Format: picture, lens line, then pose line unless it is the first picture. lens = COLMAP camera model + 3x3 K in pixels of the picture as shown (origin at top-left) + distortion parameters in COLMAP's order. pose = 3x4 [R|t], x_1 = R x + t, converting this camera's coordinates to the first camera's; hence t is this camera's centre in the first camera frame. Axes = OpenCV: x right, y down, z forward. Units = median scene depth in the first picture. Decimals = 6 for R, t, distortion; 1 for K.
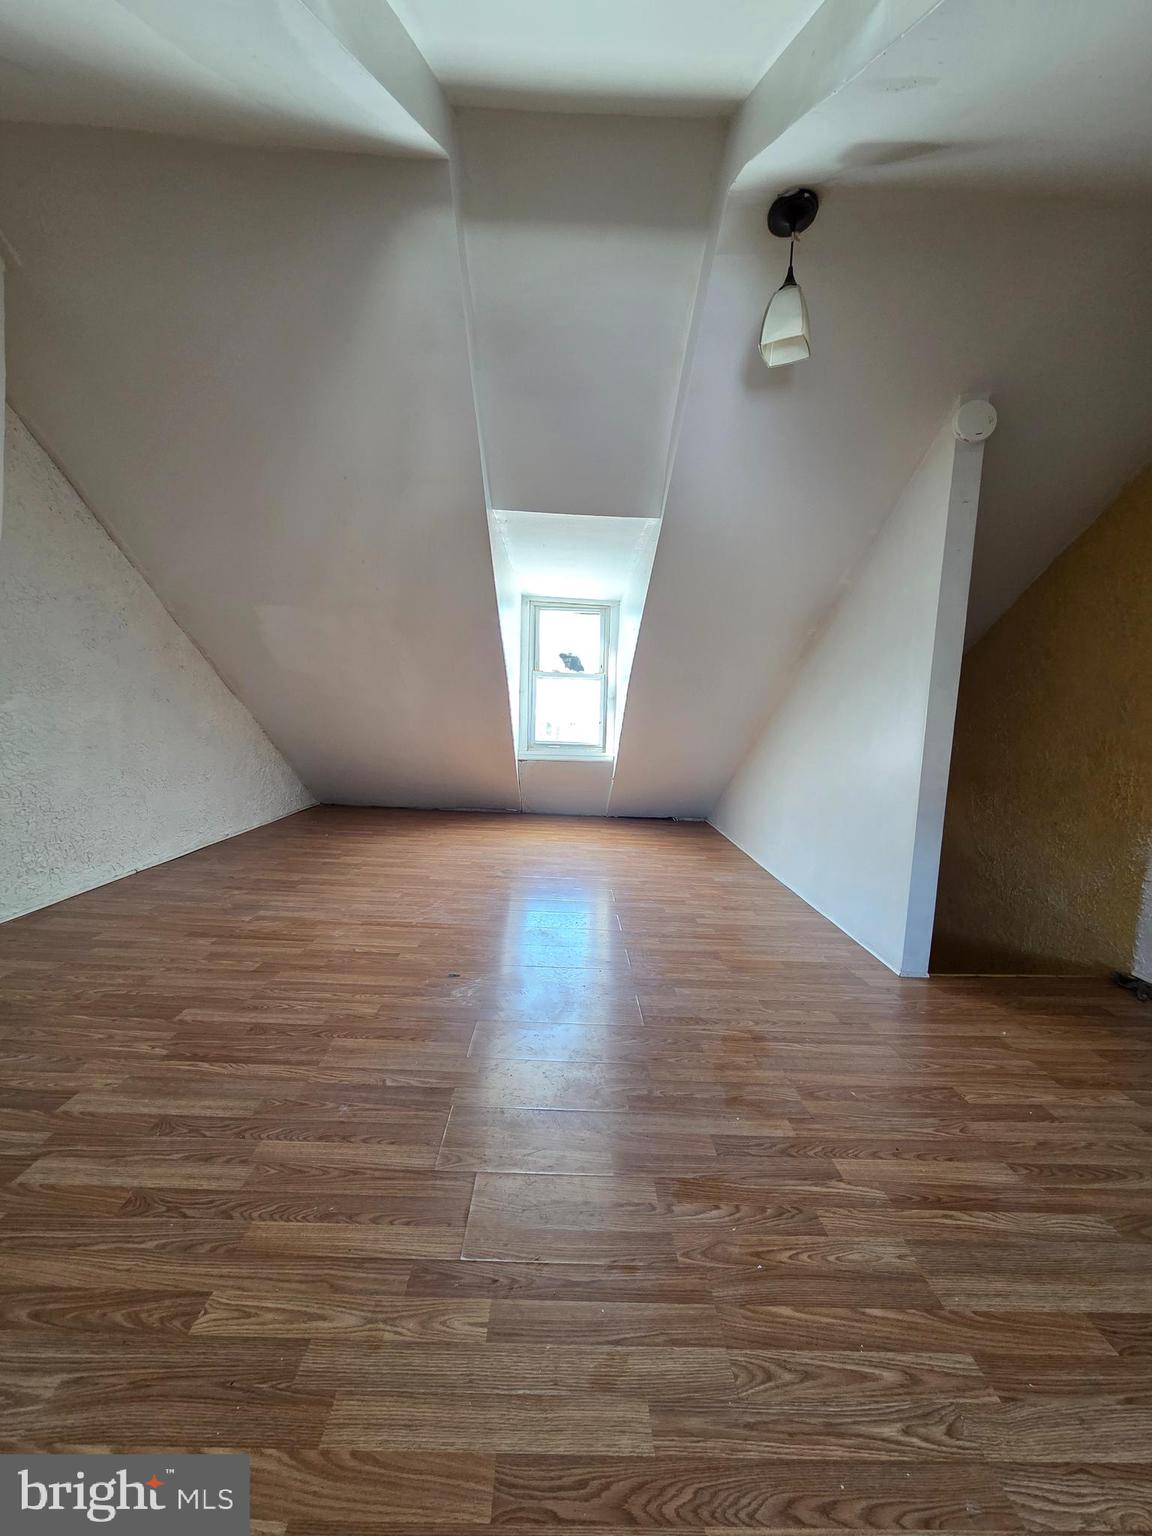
lens RADIAL K [[618.4, 0, 574.0], [0, 618.4, 762.3], [0, 0, 1]] dist [0.001330, -0.000085]
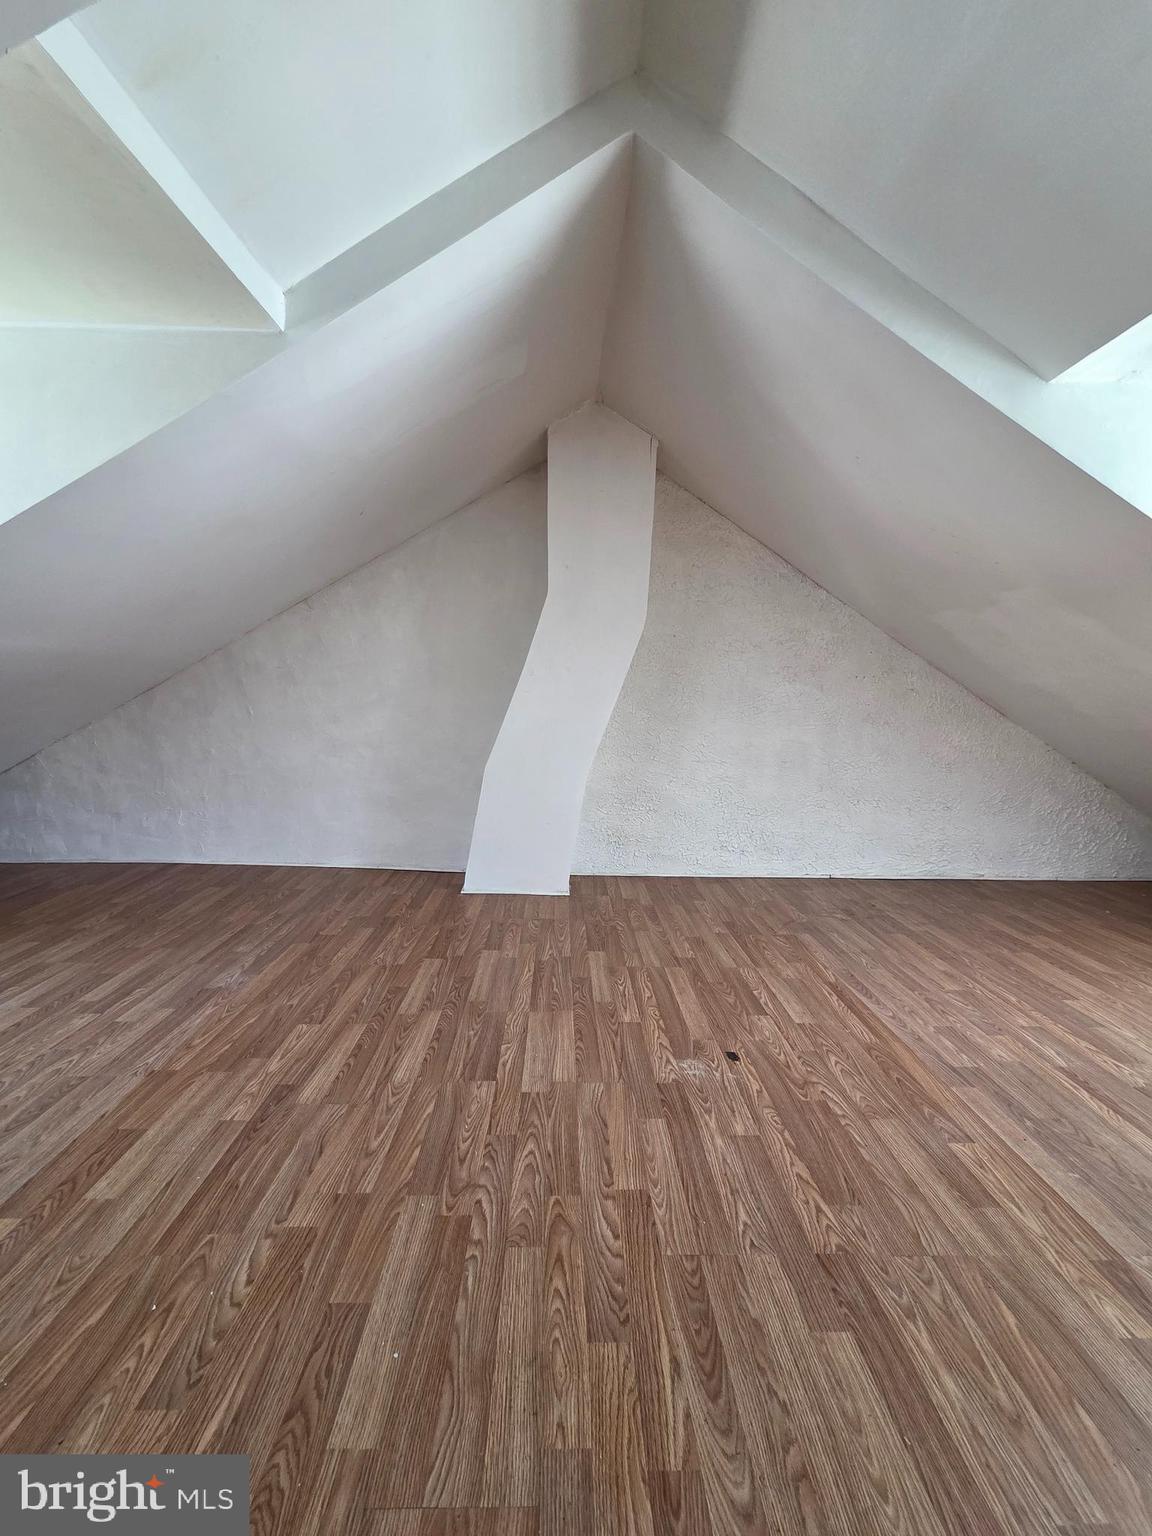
lens RADIAL K [[618.4, 0, 574.0], [0, 618.4, 762.3], [0, 0, 1]] dist [0.001330, -0.000085]
pose [[0.018230, 0.042961, -0.998910, 0.903546], [-0.095629, 0.994571, 0.041029, -0.071476], [0.995250, 0.094777, 0.022239, 1.147486]]
